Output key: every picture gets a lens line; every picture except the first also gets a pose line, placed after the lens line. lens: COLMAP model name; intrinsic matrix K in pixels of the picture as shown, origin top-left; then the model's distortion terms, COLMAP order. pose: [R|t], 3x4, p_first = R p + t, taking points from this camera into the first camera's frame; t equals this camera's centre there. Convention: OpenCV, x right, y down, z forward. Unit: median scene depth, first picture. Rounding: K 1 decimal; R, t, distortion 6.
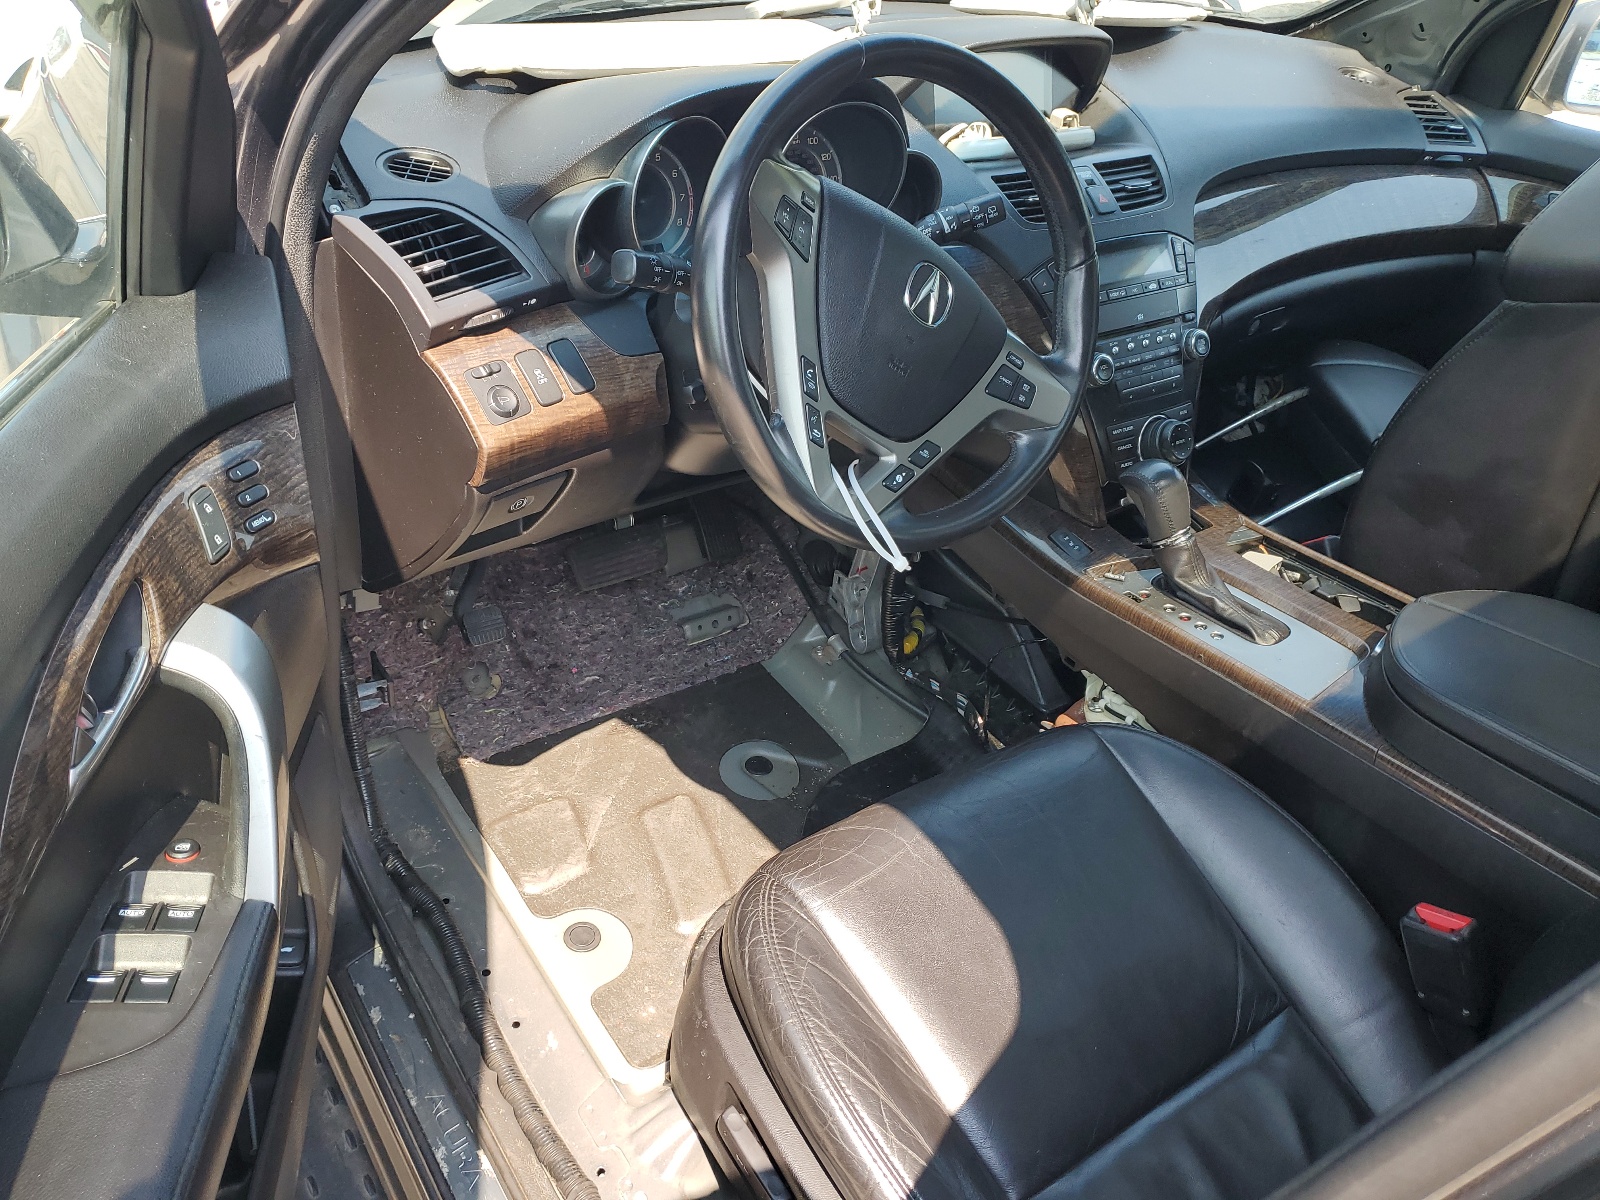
lens RADIAL K [[1172.7, 0, 800.0], [0, 1172.7, 600.0], [0, 0, 1]] dist [0.065803, -0.000210]
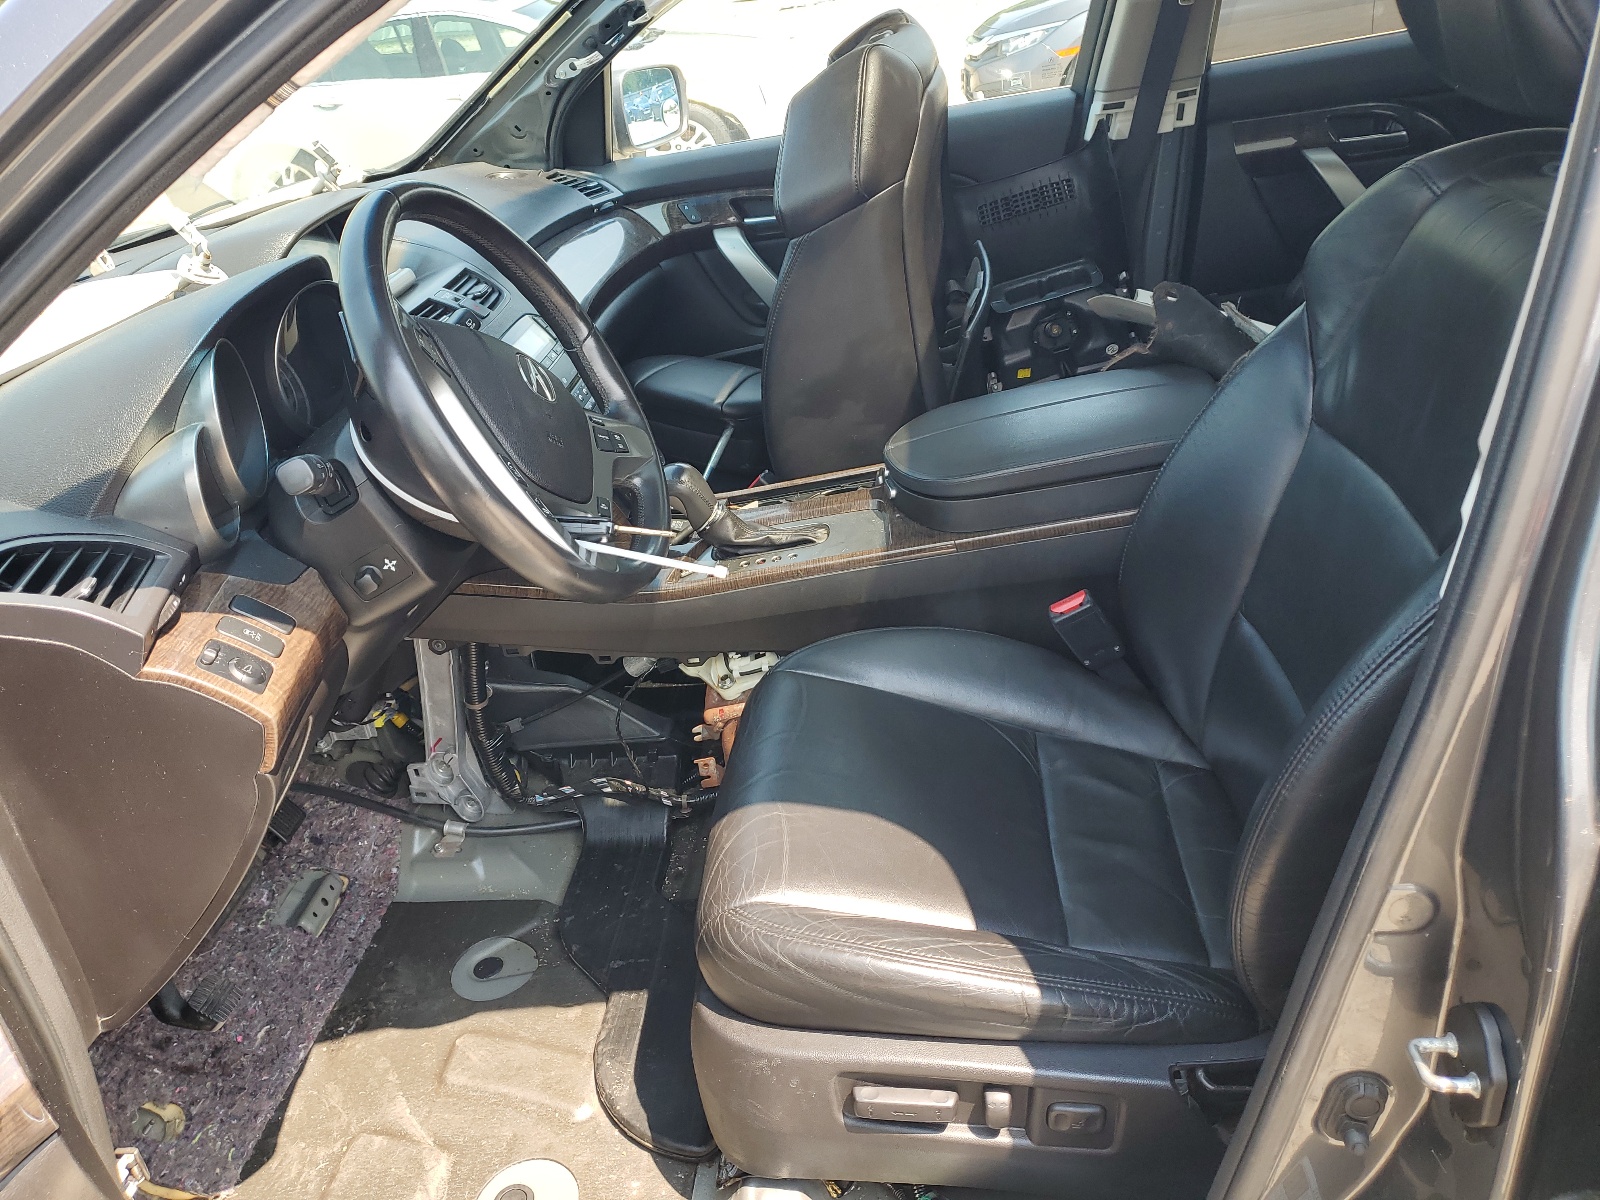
lens RADIAL K [[1174.8, 0, 800.0], [0, 1174.8, 600.0], [0, 0, 1]] dist [0.000740, -0.001354]
pose [[0.642246, -0.532007, 0.551805, -0.240413], [0.598654, 0.797735, 0.072340, -0.012145], [-0.478679, 0.283880, 0.830830, 0.016748]]
